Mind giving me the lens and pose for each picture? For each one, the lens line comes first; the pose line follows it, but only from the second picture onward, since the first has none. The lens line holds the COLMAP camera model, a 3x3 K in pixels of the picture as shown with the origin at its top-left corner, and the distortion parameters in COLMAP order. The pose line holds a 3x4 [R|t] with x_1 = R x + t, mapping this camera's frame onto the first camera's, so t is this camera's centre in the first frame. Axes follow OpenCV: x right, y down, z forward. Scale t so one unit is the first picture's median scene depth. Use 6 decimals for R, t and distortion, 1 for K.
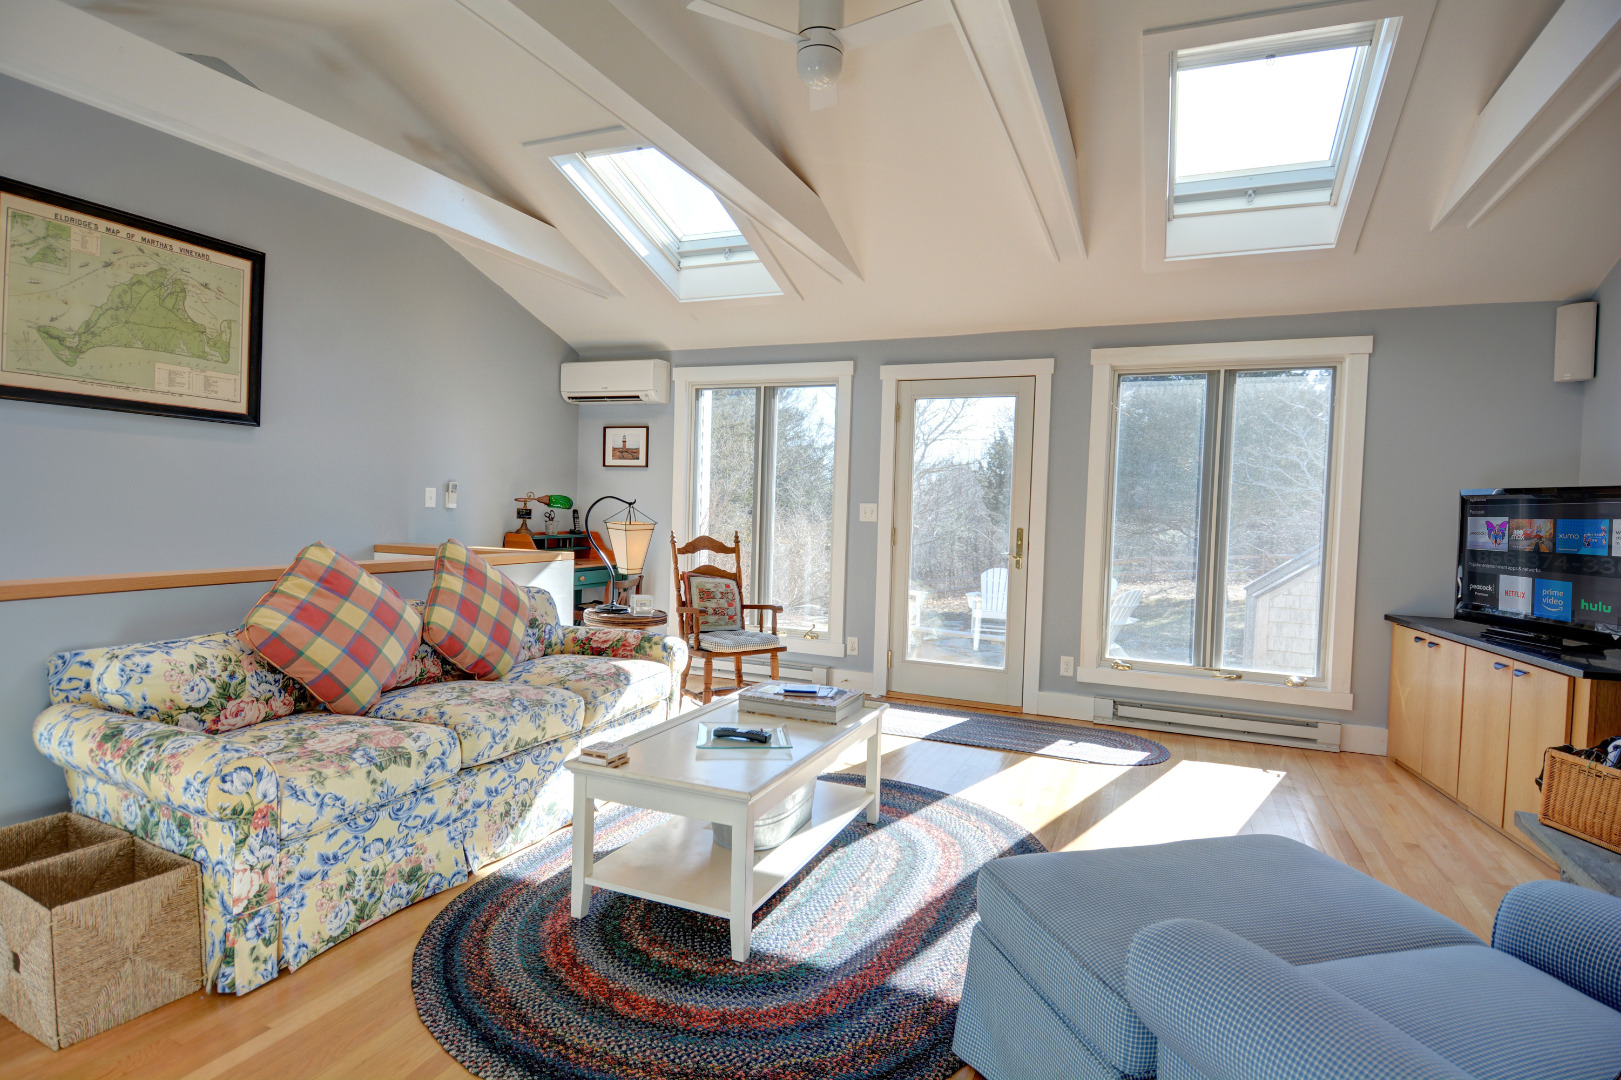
lens RADIAL K [[843.7, 0, 819.5], [0, 843.7, 543.4], [0, 0, 1]] dist [0.054159, -0.053491]
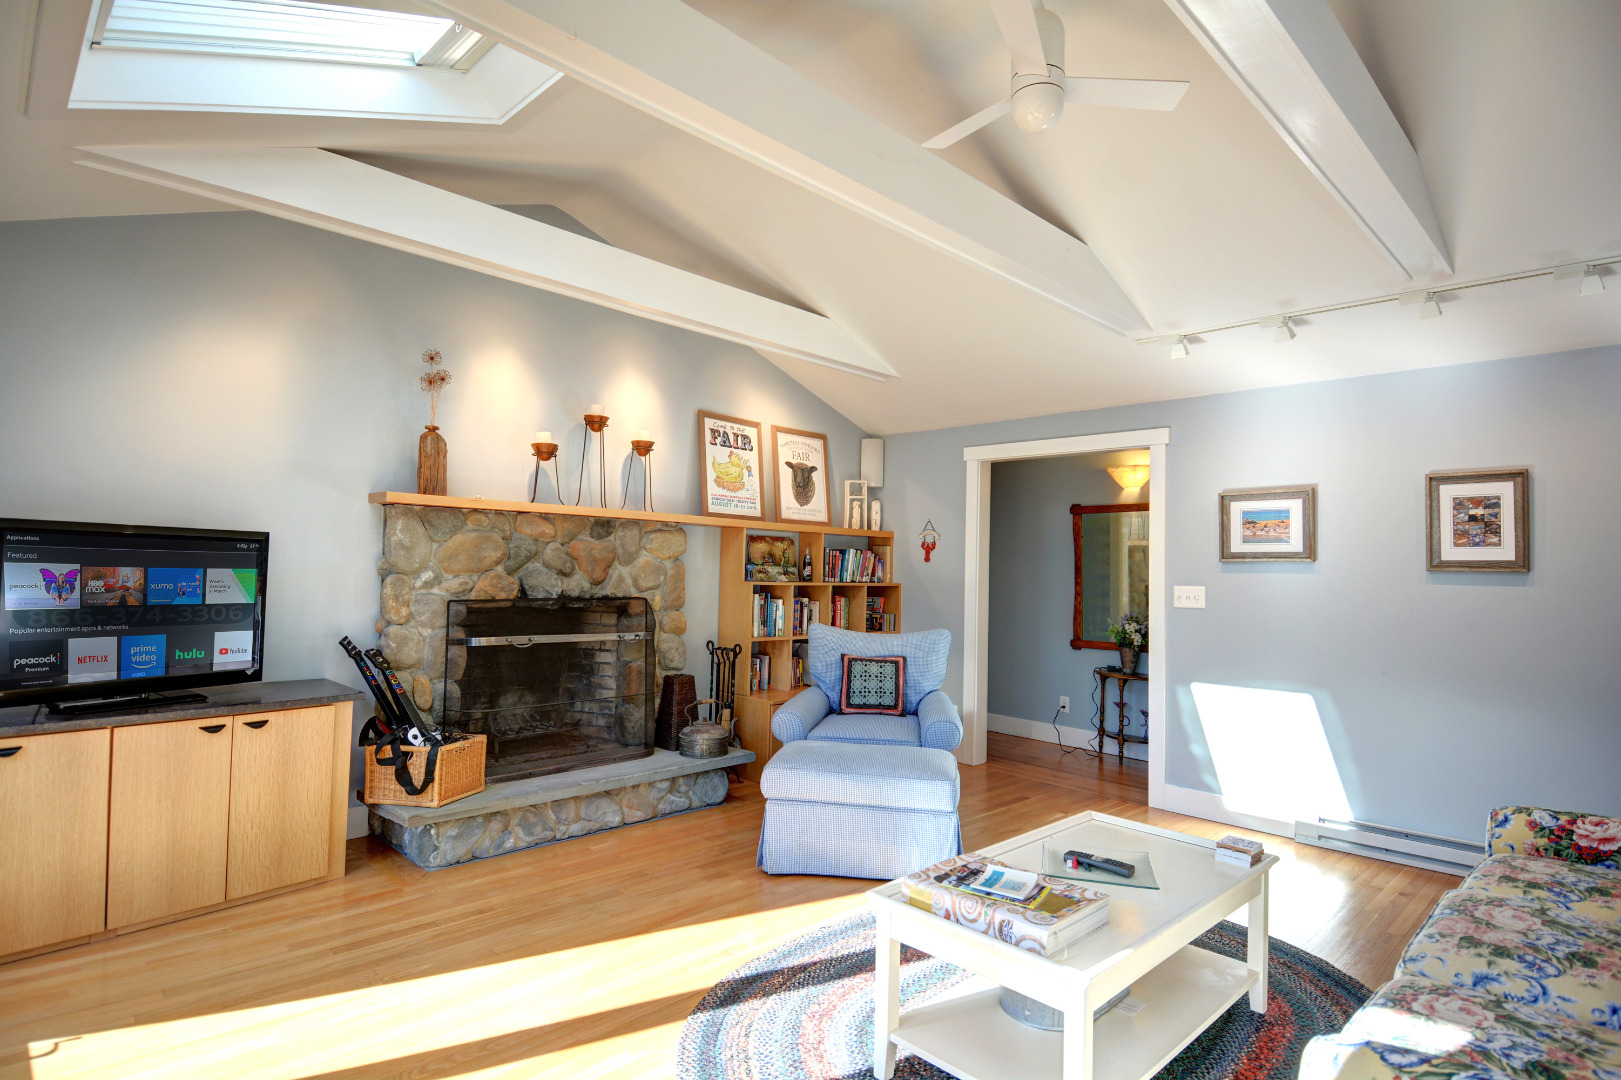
lens RADIAL K [[843.7, 0, 819.5], [0, 843.7, 543.4], [0, 0, 1]] dist [0.054159, -0.053491]
pose [[-0.931620, -0.037551, 0.361490, -0.098657], [-0.038340, 0.999252, 0.004992, -0.065388], [-0.361407, -0.009209, -0.932363, 1.205185]]
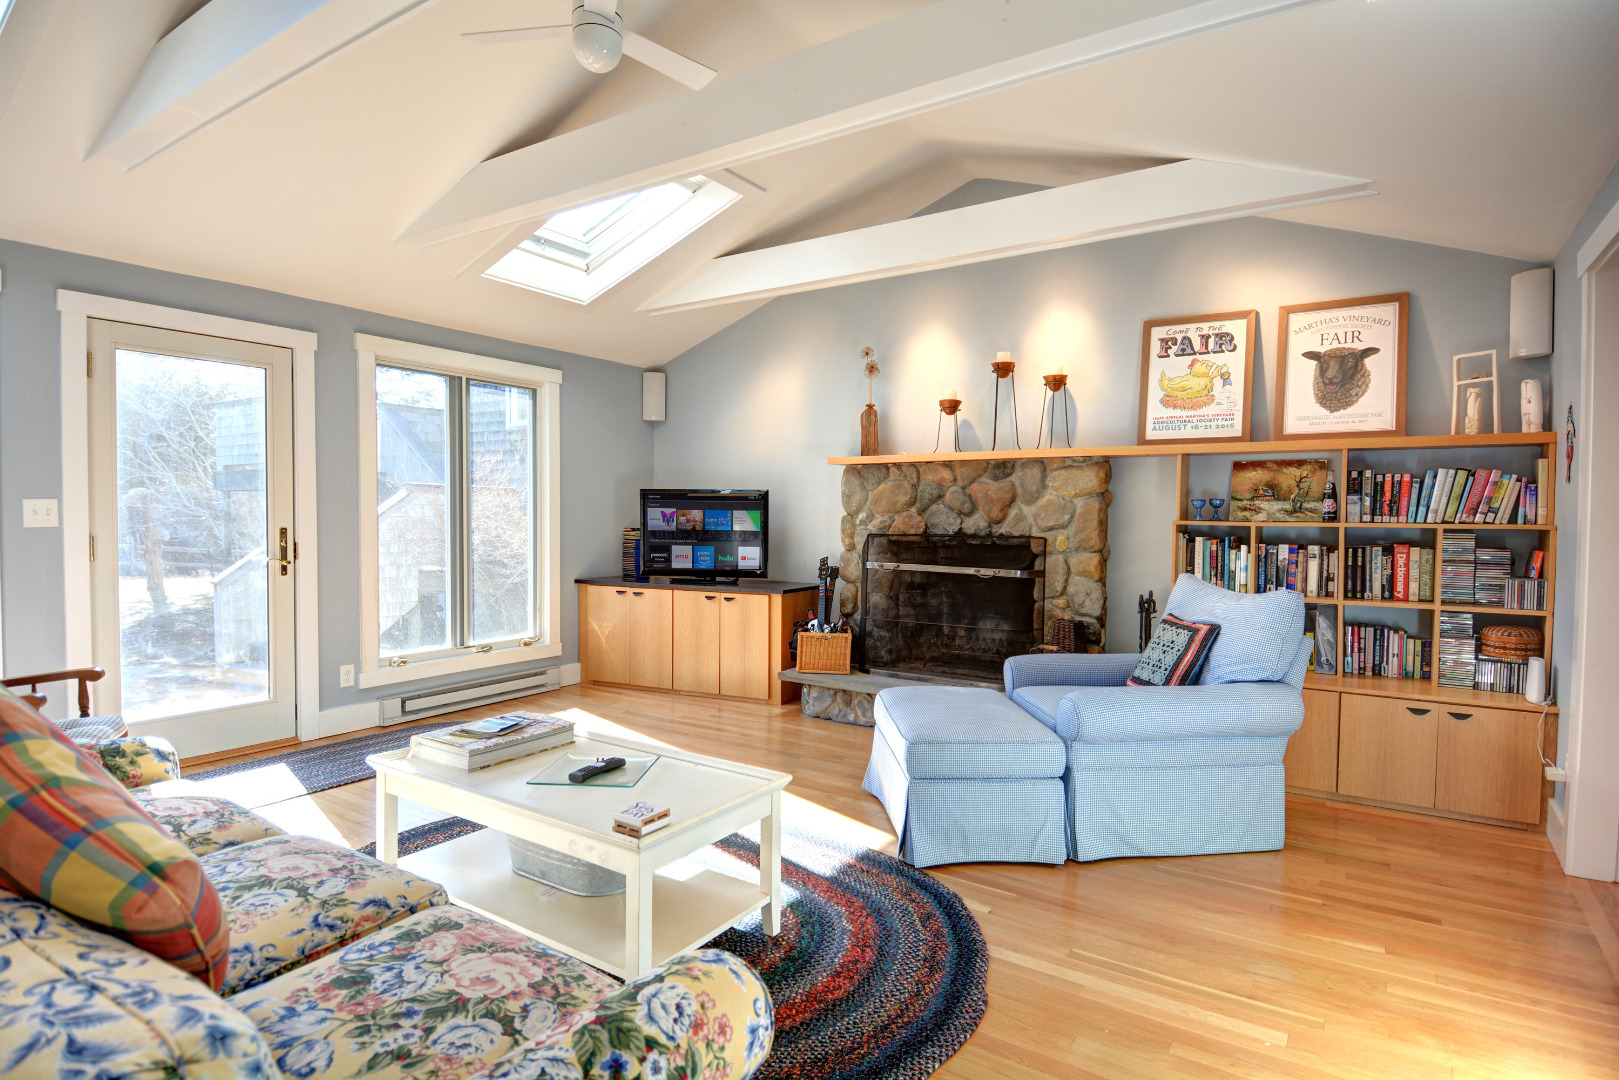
lens RADIAL K [[842.7, 0, 818.4], [0, 842.7, 543.4], [0, 0, 1]] dist [0.054159, -0.053491]
pose [[0.170507, -0.062321, 0.983384, -0.588430], [0.026241, 0.997931, 0.058693, -0.044098], [-0.985007, 0.015798, 0.171789, 0.381185]]
